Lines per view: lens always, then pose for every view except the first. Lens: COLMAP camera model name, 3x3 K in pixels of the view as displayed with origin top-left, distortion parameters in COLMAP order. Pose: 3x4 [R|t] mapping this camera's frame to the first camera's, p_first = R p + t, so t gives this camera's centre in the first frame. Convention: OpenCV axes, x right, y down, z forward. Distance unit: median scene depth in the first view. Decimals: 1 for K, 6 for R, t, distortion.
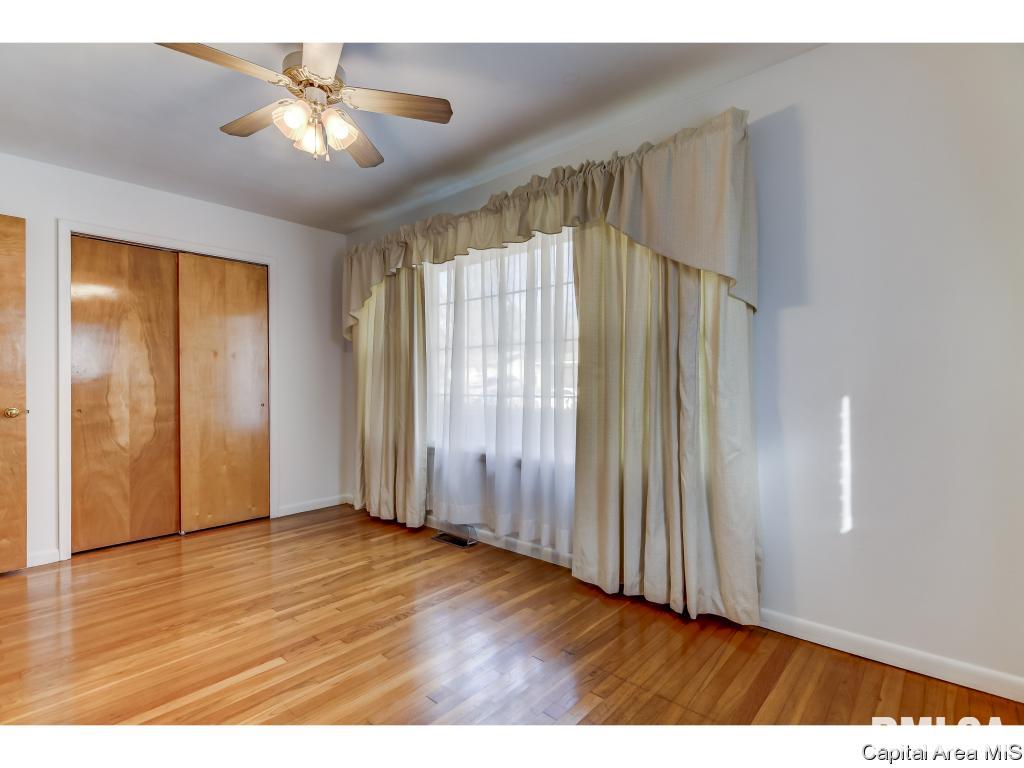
lens RADIAL K [[490.8, 0, 510.8], [0, 490.8, 383.1], [0, 0, 1]] dist [0.001429, -0.001020]
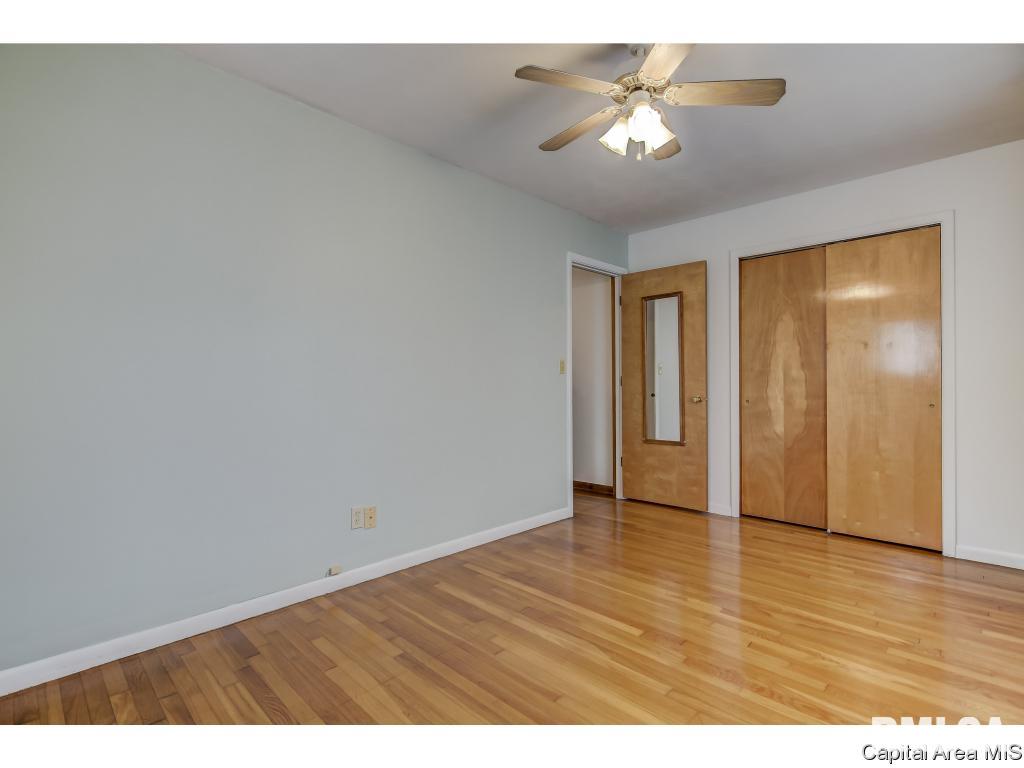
lens RADIAL K [[490.8, 0, 510.8], [0, 490.8, 383.1], [0, 0, 1]] dist [0.001429, -0.001020]
pose [[-0.048114, 0.005236, -0.998828, 0.367658], [0.006290, 0.999968, 0.004939, 0.001398], [0.998822, -0.006045, -0.048146, 0.449005]]
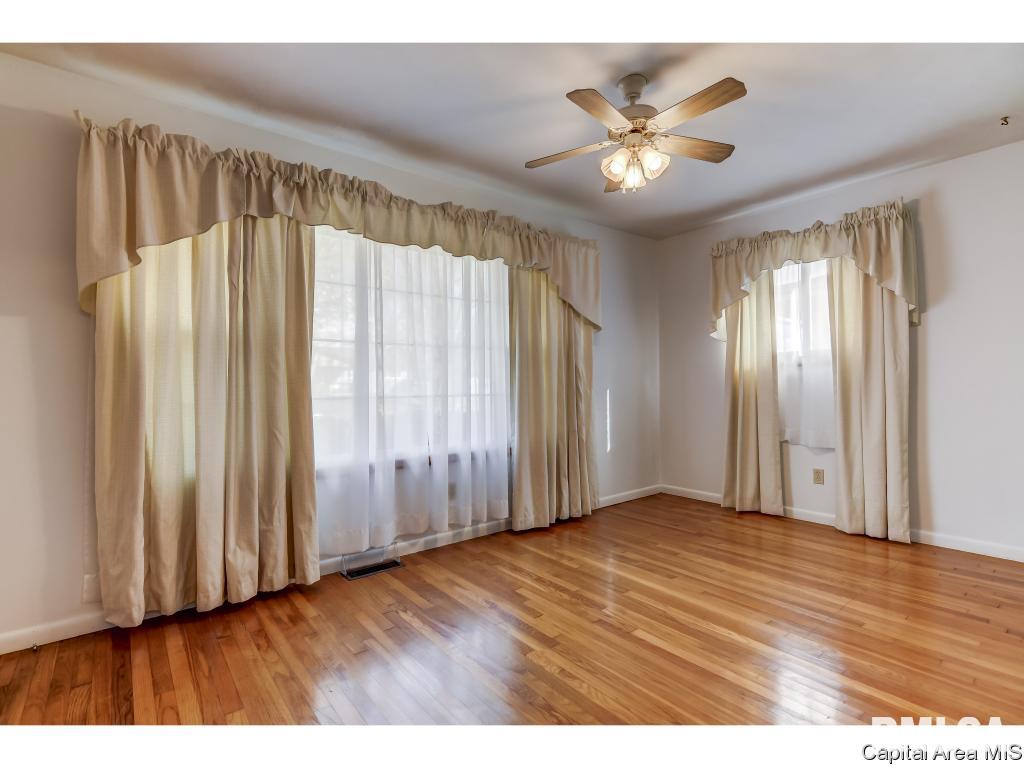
lens RADIAL K [[490.8, 0, 510.8], [0, 490.8, 383.1], [0, 0, 1]] dist [0.001429, -0.001020]
pose [[0.174968, 0.005615, 0.984558, -0.935720], [0.007329, 0.999949, -0.007005, 0.007005], [-0.984547, 0.008441, 0.174918, 0.629201]]
